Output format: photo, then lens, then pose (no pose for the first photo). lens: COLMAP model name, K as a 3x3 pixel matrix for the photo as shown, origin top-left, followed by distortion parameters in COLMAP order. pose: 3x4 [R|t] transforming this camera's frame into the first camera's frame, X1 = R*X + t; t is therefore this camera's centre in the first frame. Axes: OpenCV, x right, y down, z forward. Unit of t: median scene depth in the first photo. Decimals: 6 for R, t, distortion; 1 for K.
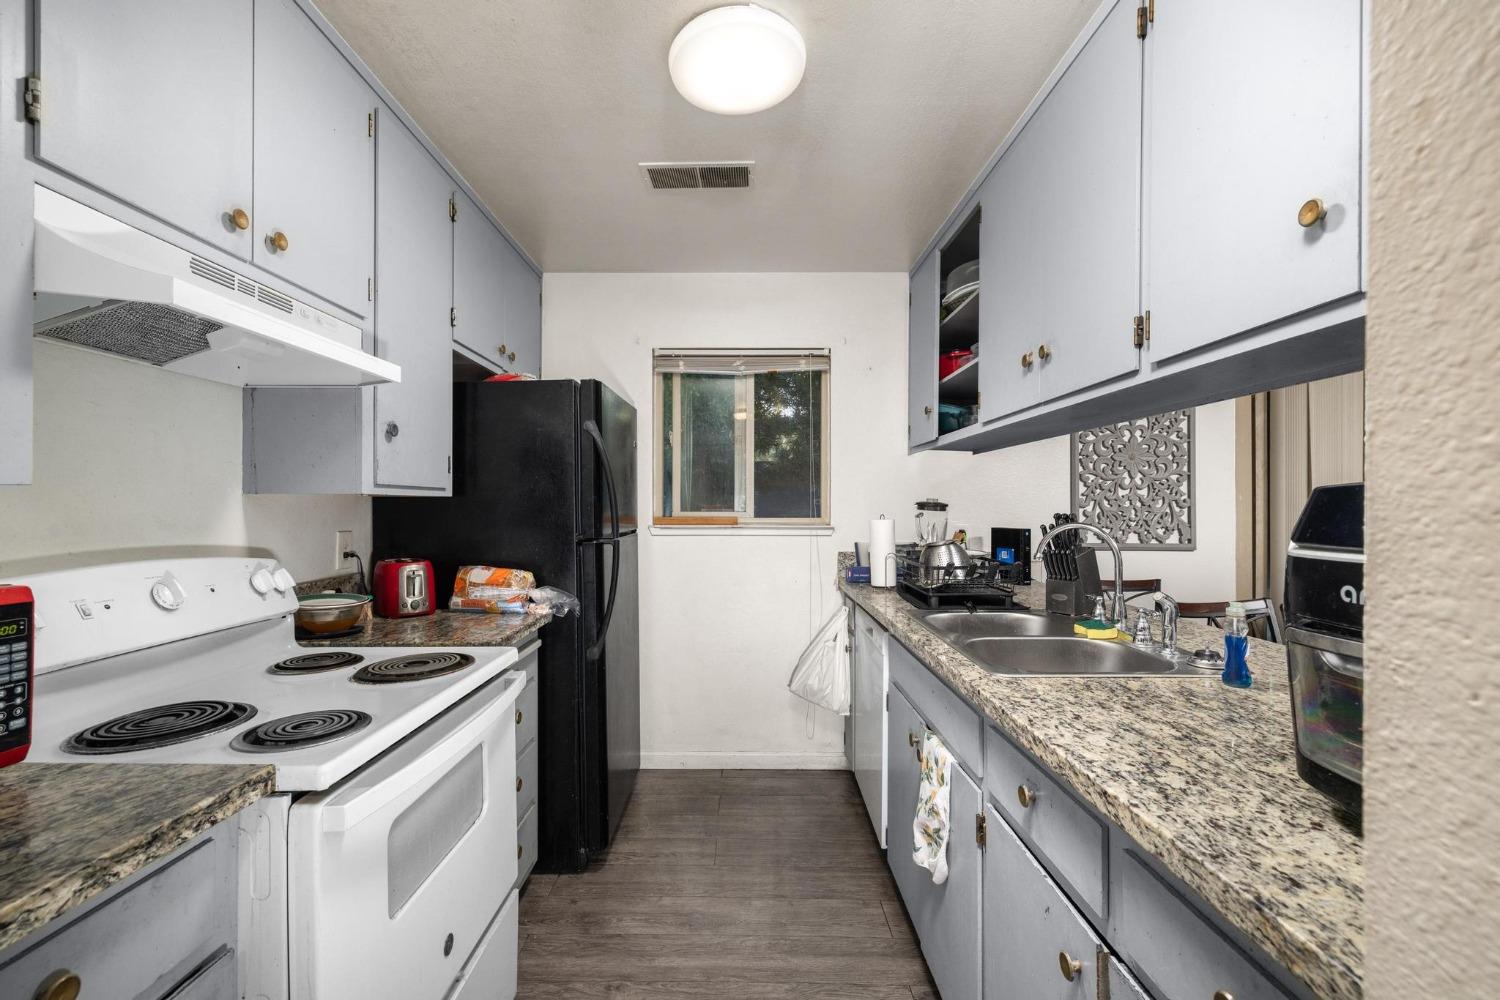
lens RADIAL K [[646.4, 0, 729.1], [0, 646.4, 501.7], [0, 0, 1]] dist [0.000493, -0.000235]
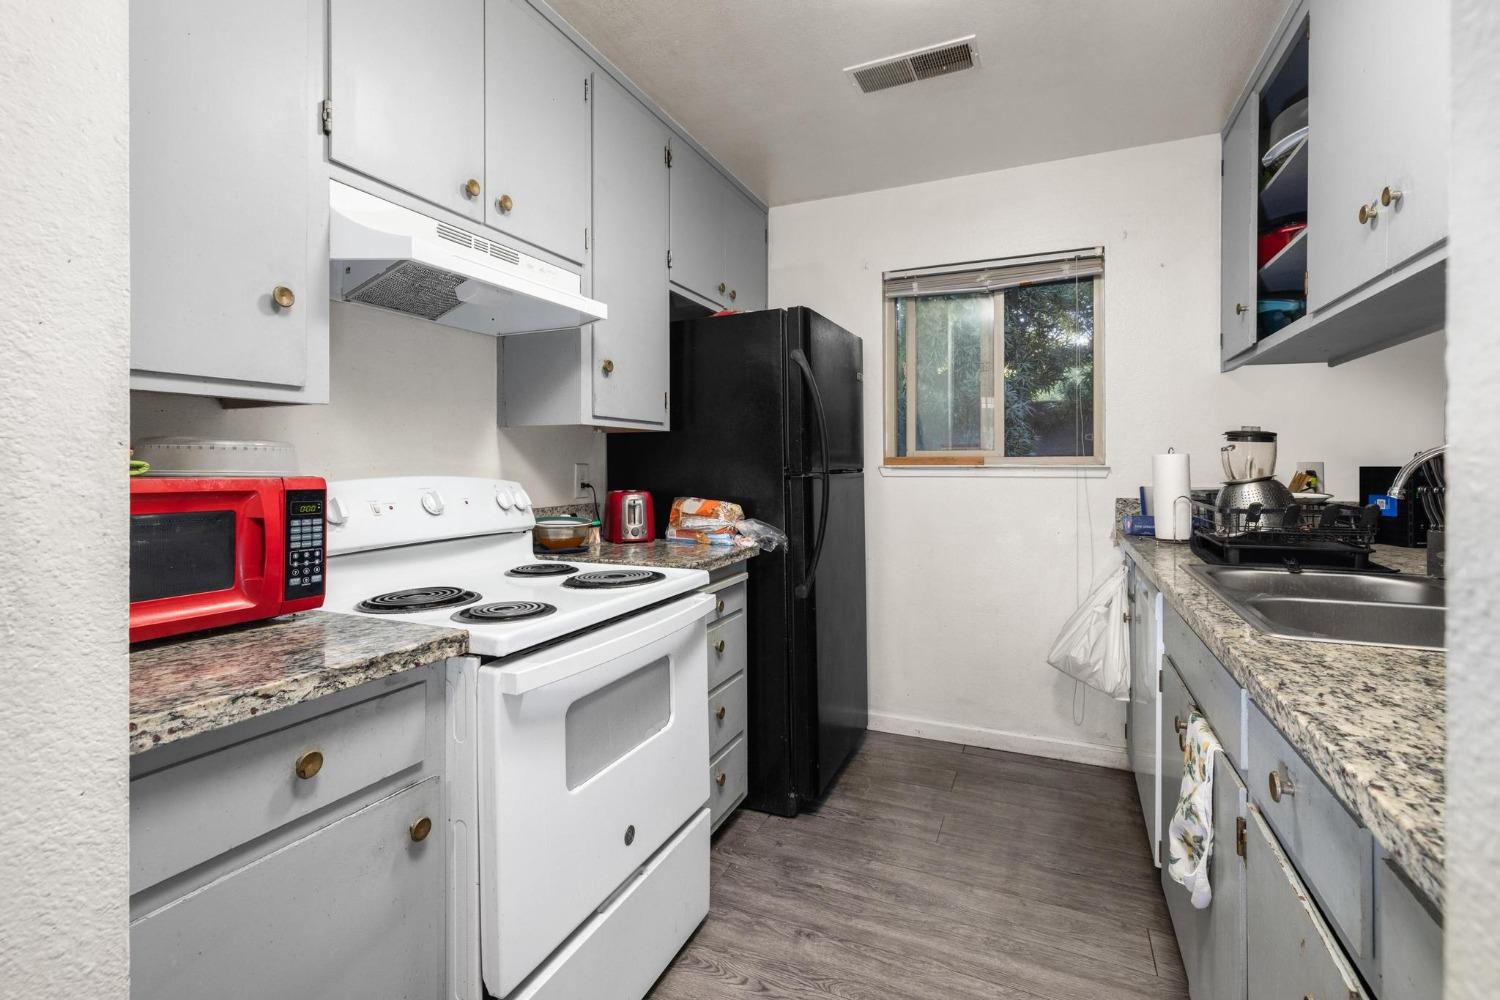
lens RADIAL K [[696.3, 0, 713.4], [0, 696.3, 459.6], [0, 0, 1]] dist [0.000684, -0.000372]
pose [[0.910746, -0.005526, -0.412930, 0.127649], [0.005863, 0.999983, -0.000449, 0.049772], [0.412925, -0.002012, 0.910763, 0.008426]]
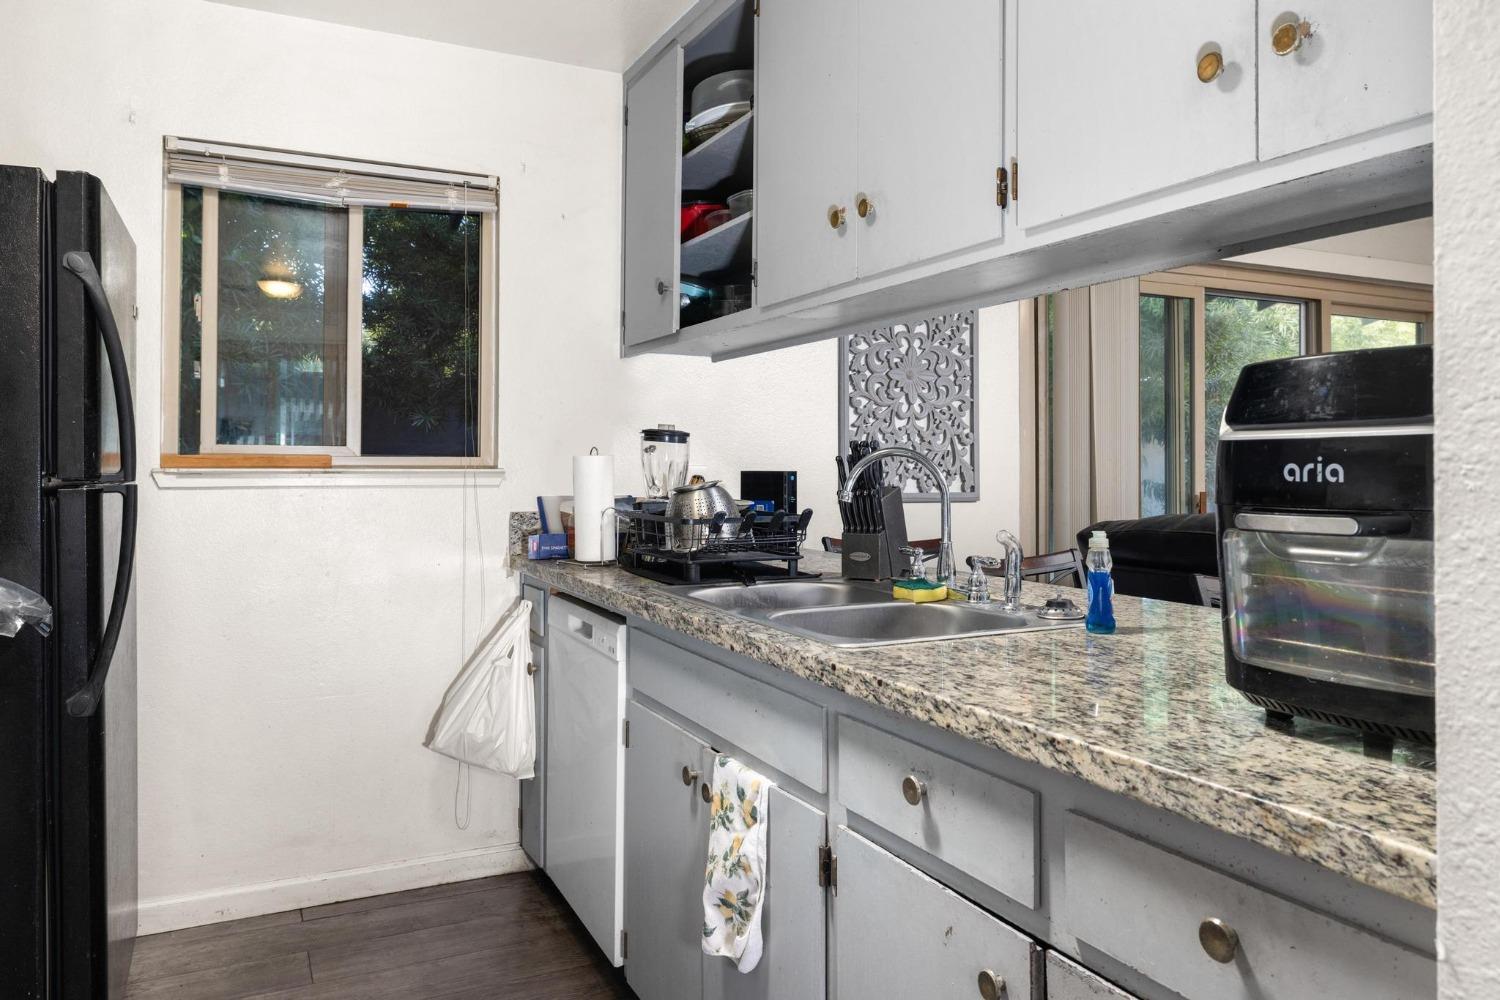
lens RADIAL K [[1078.2, 0, 758.1], [0, 1078.2, 445.3], [0, 0, 1]] dist [-0.006395, 0.005435]
pose [[0.886000, 0.009872, 0.463580, -0.172347], [-0.004058, 0.999900, -0.013536, 0.049512], [-0.463667, 0.010111, 0.885952, -0.007716]]
